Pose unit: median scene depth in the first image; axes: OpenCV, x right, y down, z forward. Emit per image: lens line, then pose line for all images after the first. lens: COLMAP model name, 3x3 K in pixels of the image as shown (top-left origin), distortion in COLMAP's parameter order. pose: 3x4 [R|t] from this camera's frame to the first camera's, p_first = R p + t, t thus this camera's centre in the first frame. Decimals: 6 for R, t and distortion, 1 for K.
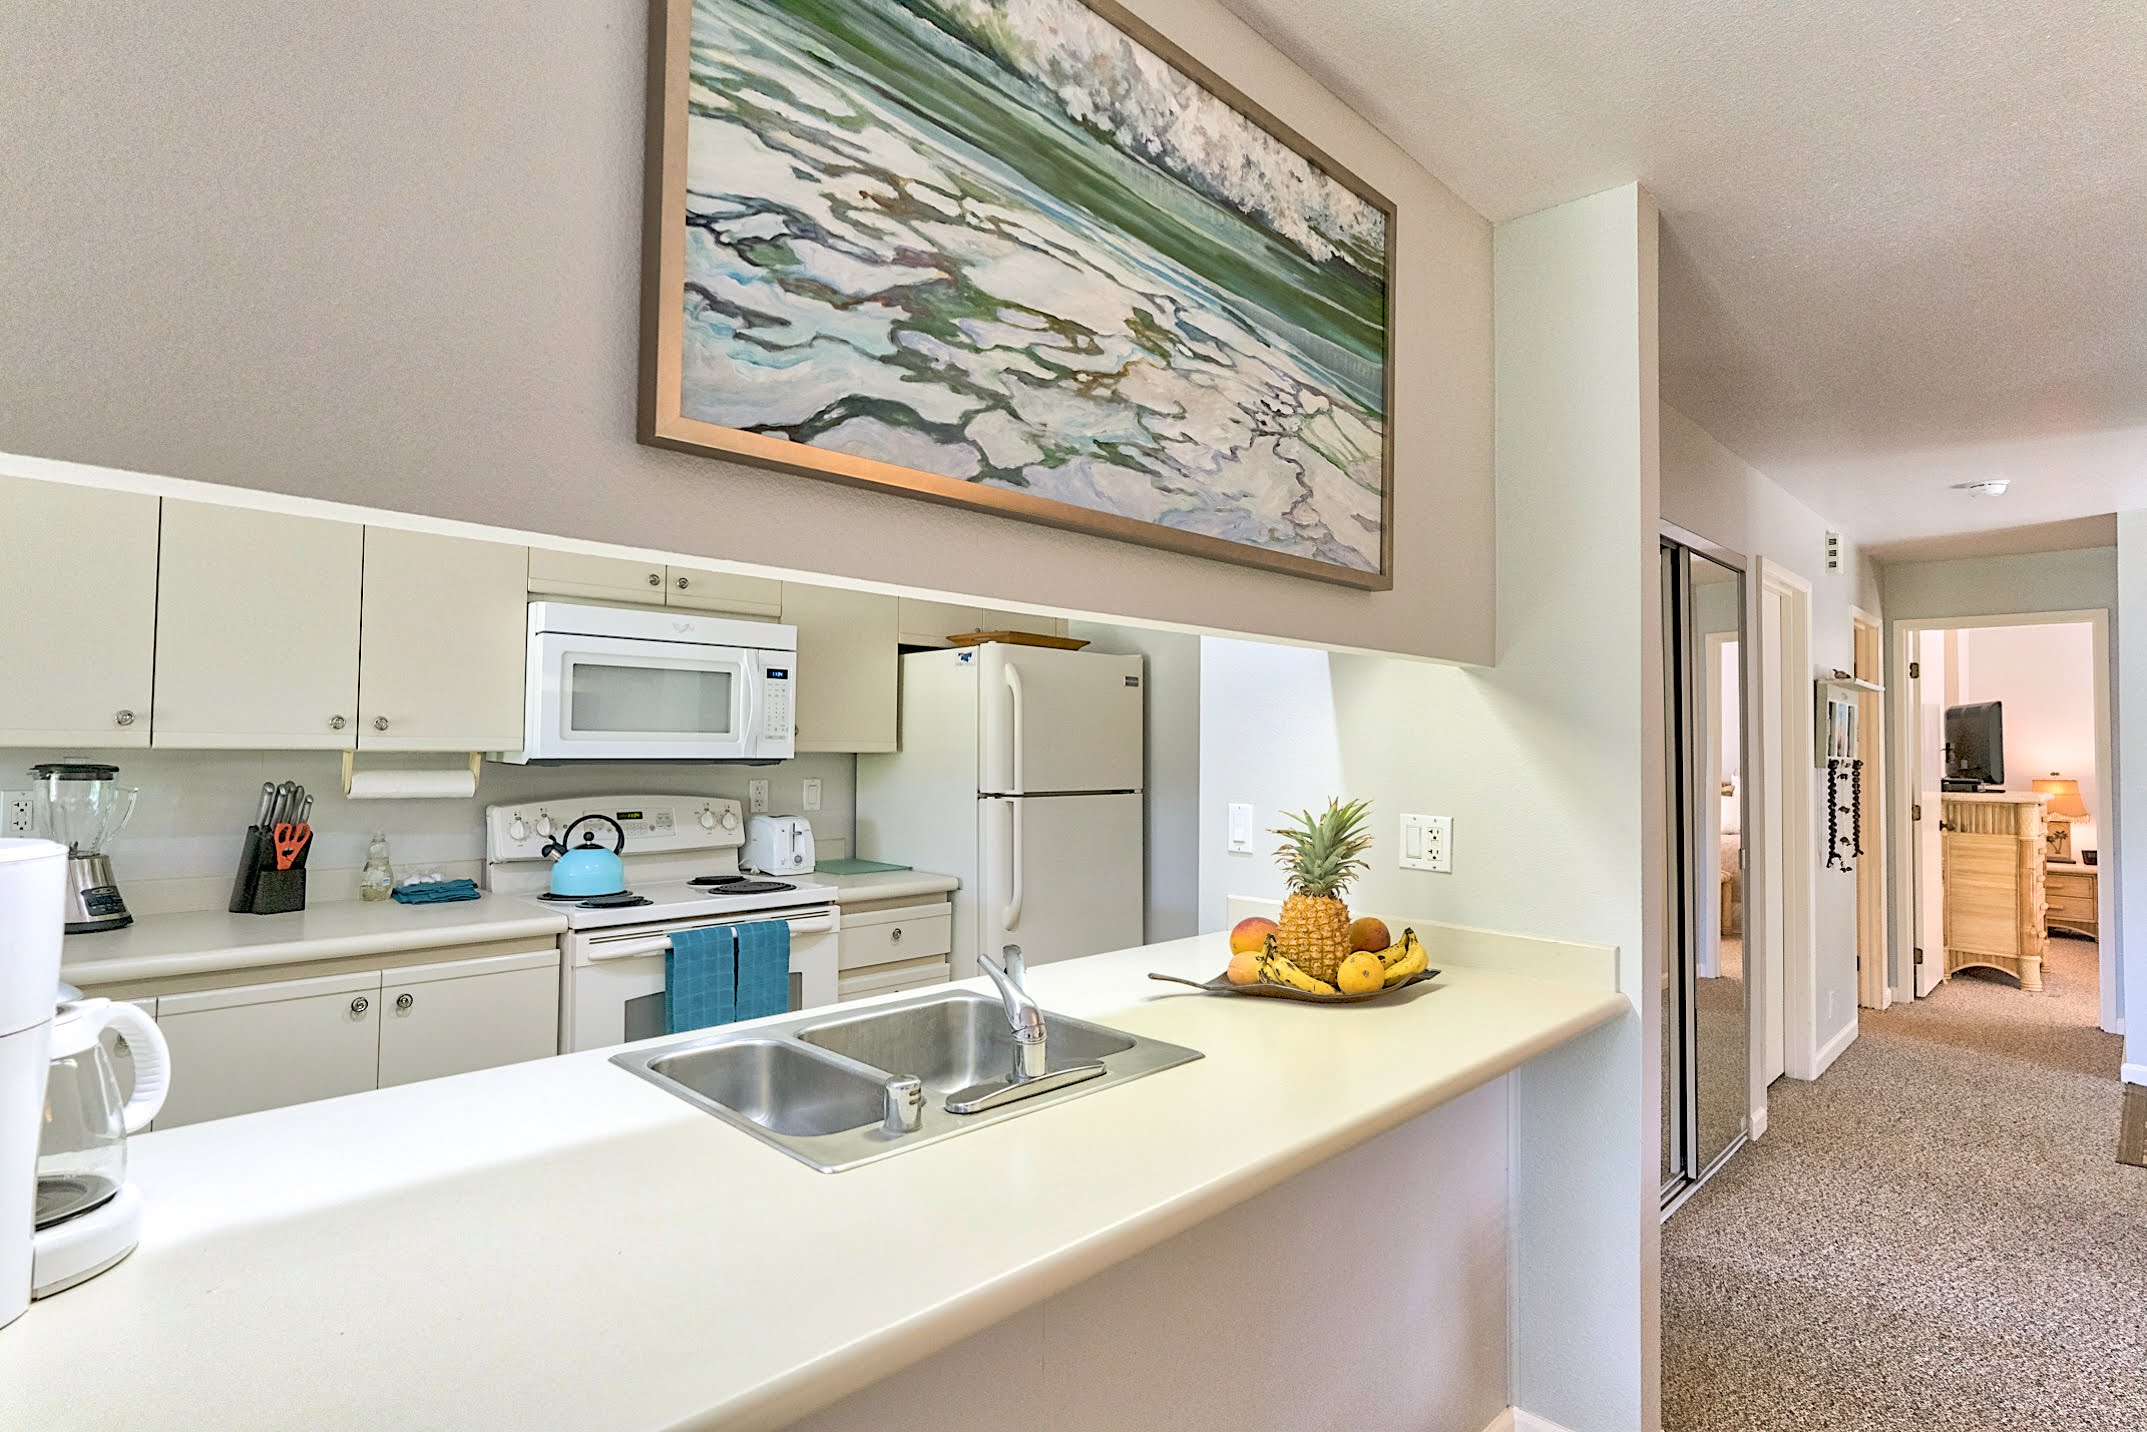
lens RADIAL K [[1088.2, 0, 1071.2], [0, 1088.2, 711.1], [0, 0, 1]] dist [-0.013545, 0.010470]
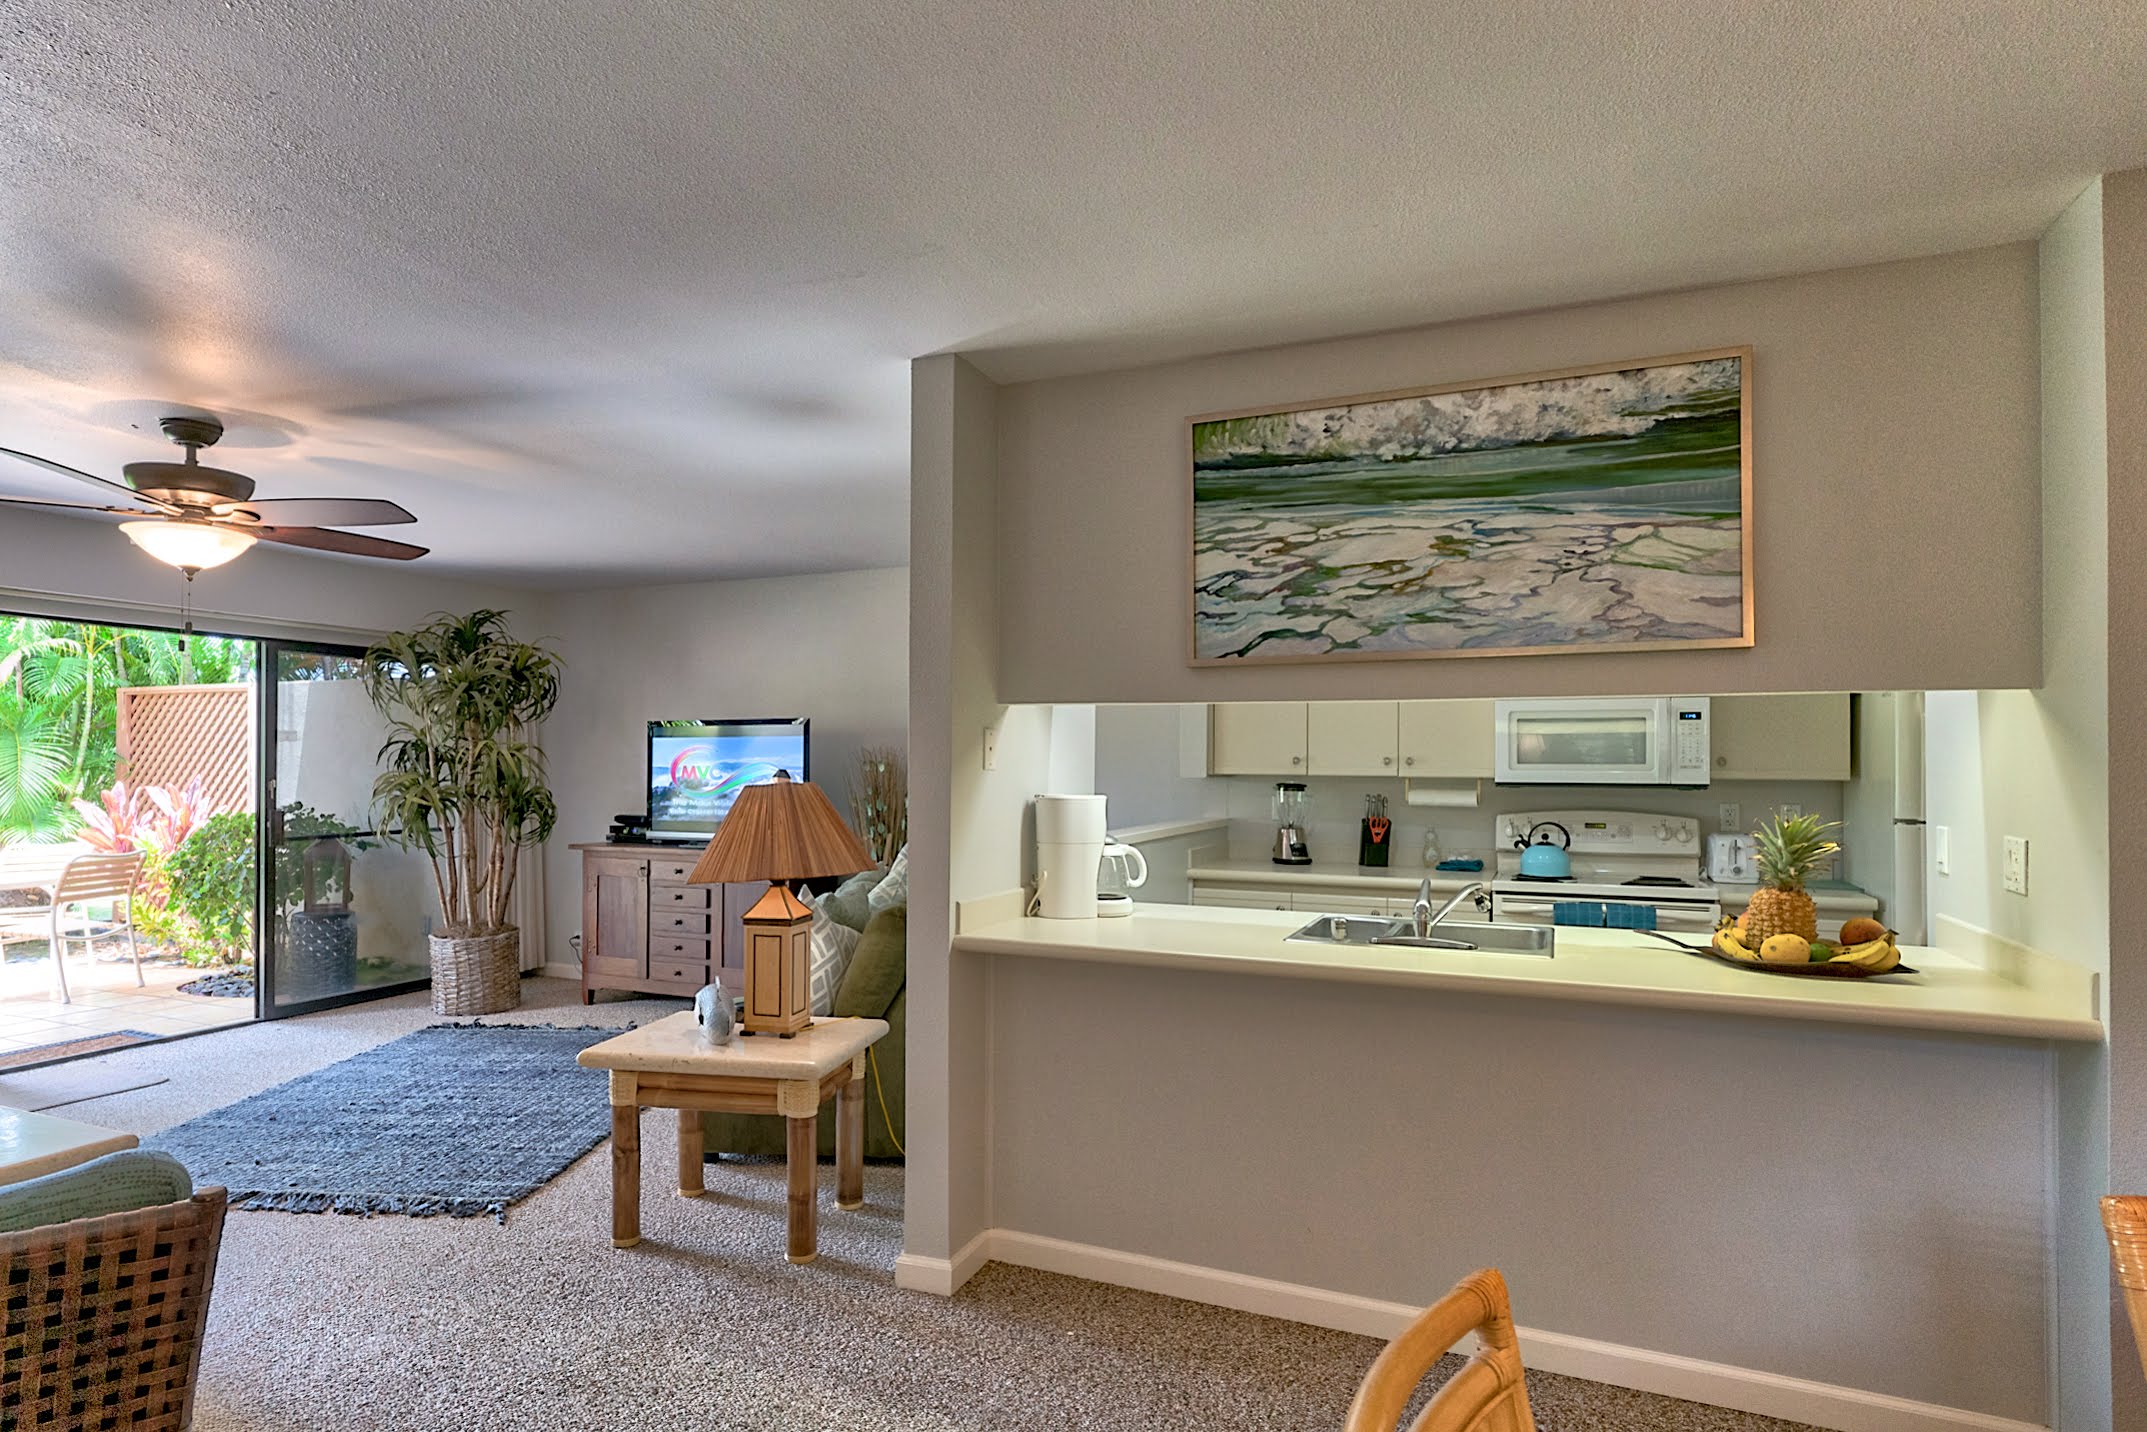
lens RADIAL K [[1138.1, 0, 1052.9], [0, 1138.1, 752.2], [0, 0, 1]] dist [-0.006691, 0.003109]
pose [[0.356550, -0.020897, -0.934043, 0.790293], [0.025895, 0.999587, -0.012478, 0.005076], [0.933917, -0.019738, 0.356943, -0.160763]]
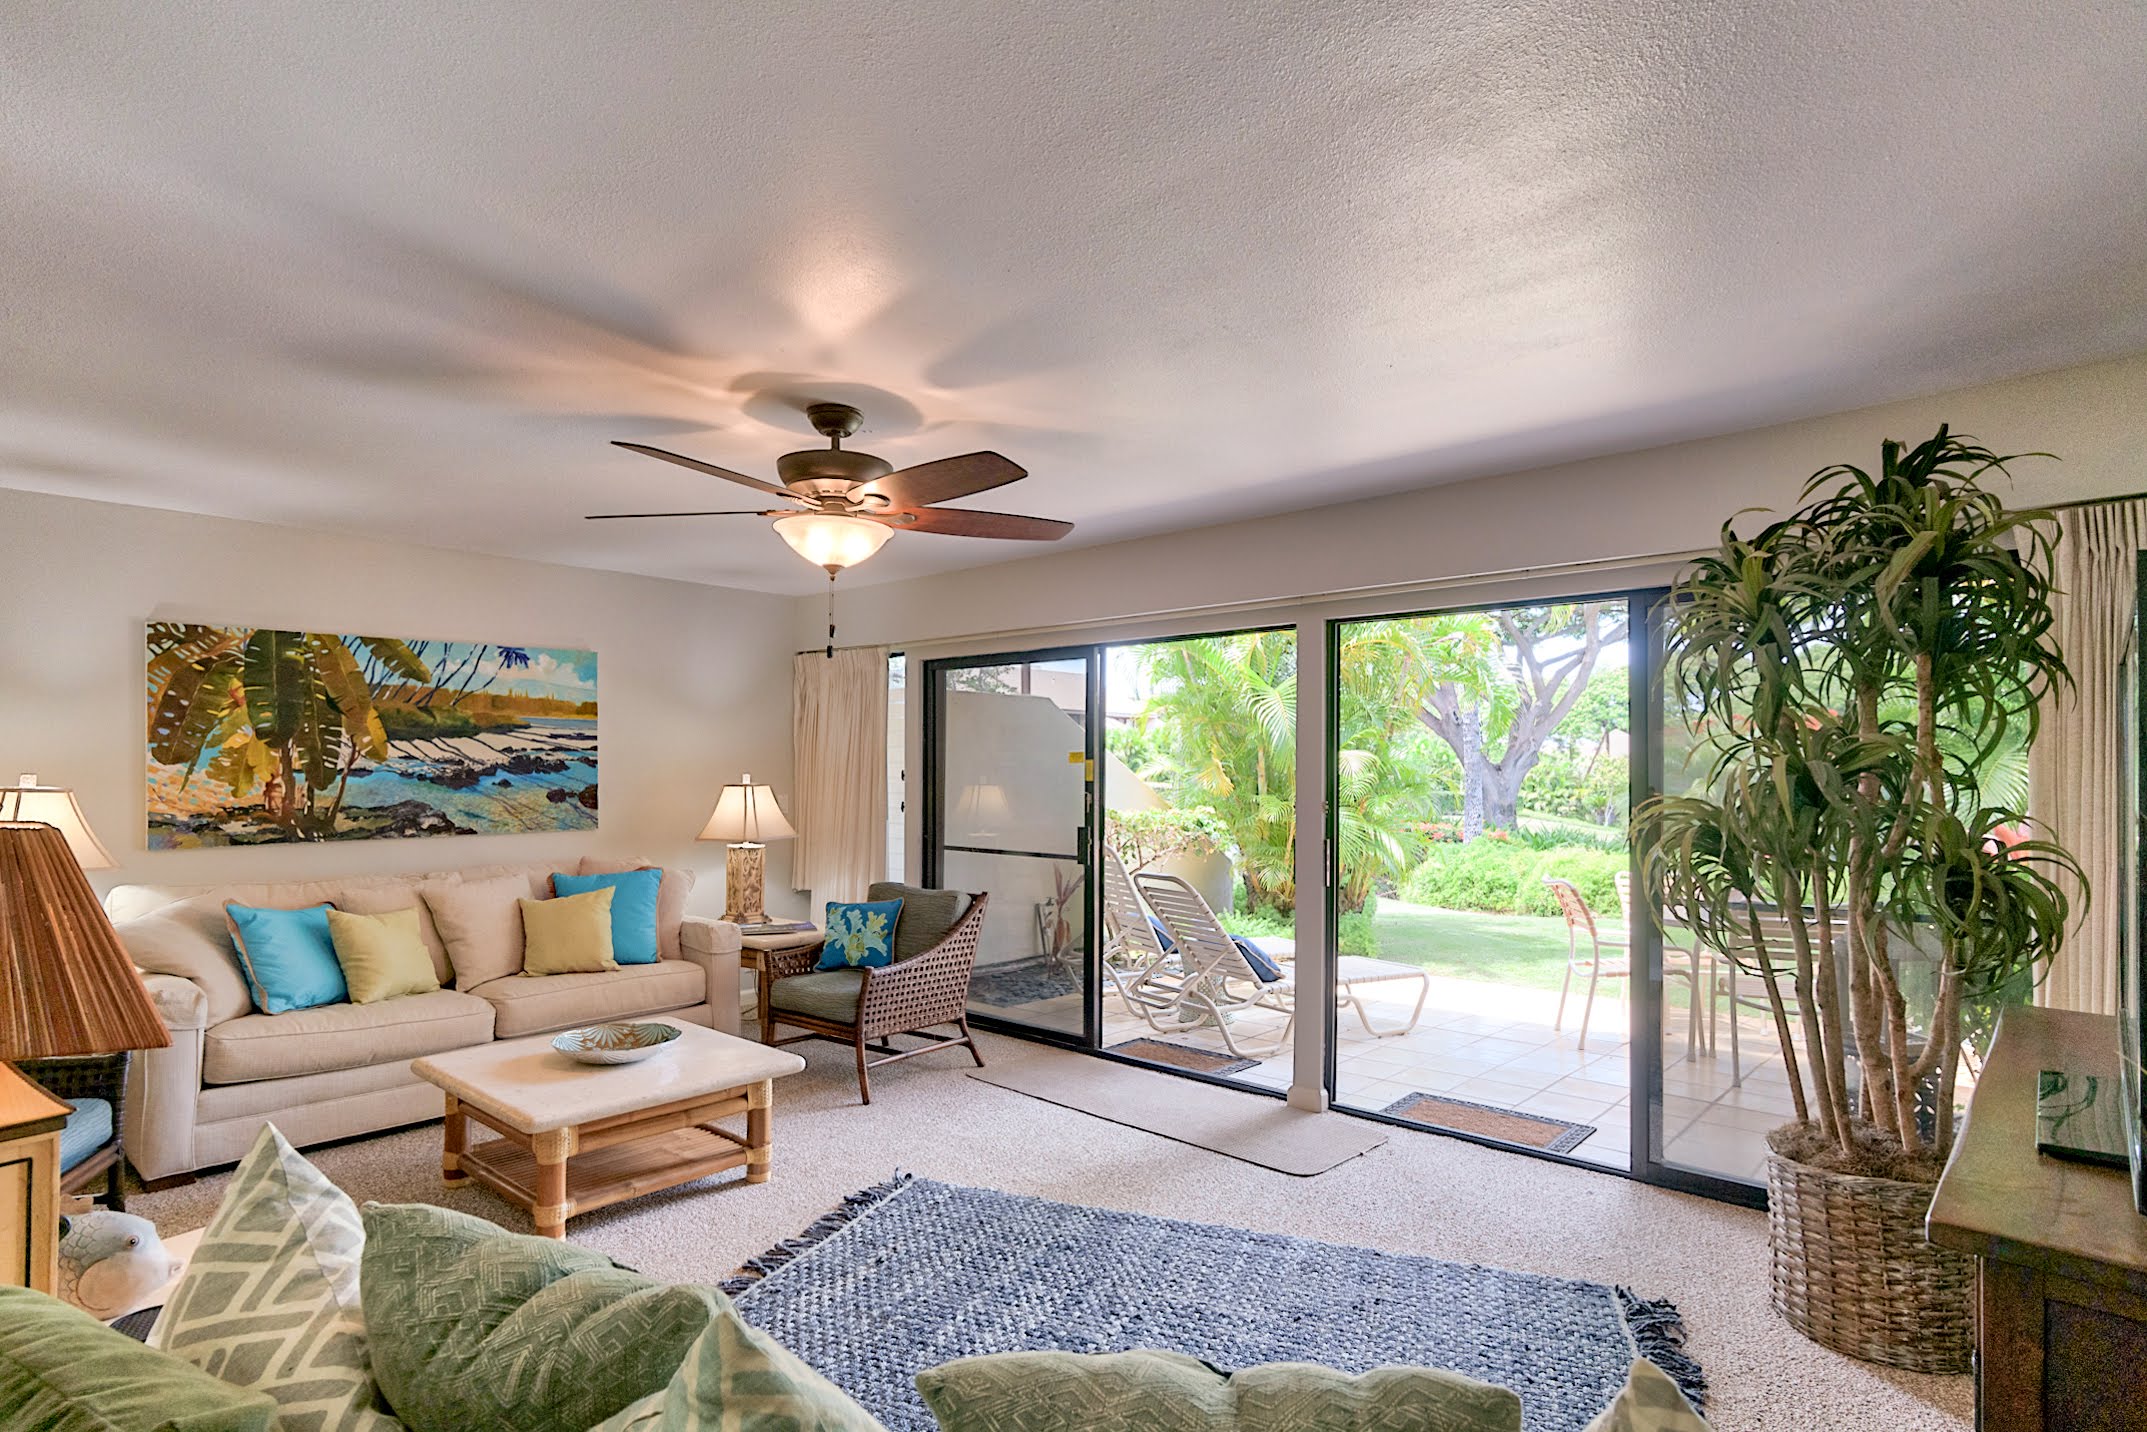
lens RADIAL K [[1103.8, 0, 1051.1], [0, 1103.8, 758.6], [0, 0, 1]] dist [-0.001152, 0.000865]
pose [[-0.999295, -0.016989, -0.033481, -0.897625], [-0.015567, 0.998985, -0.042261, 0.002033], [0.034165, -0.041710, -0.998545, 0.516511]]
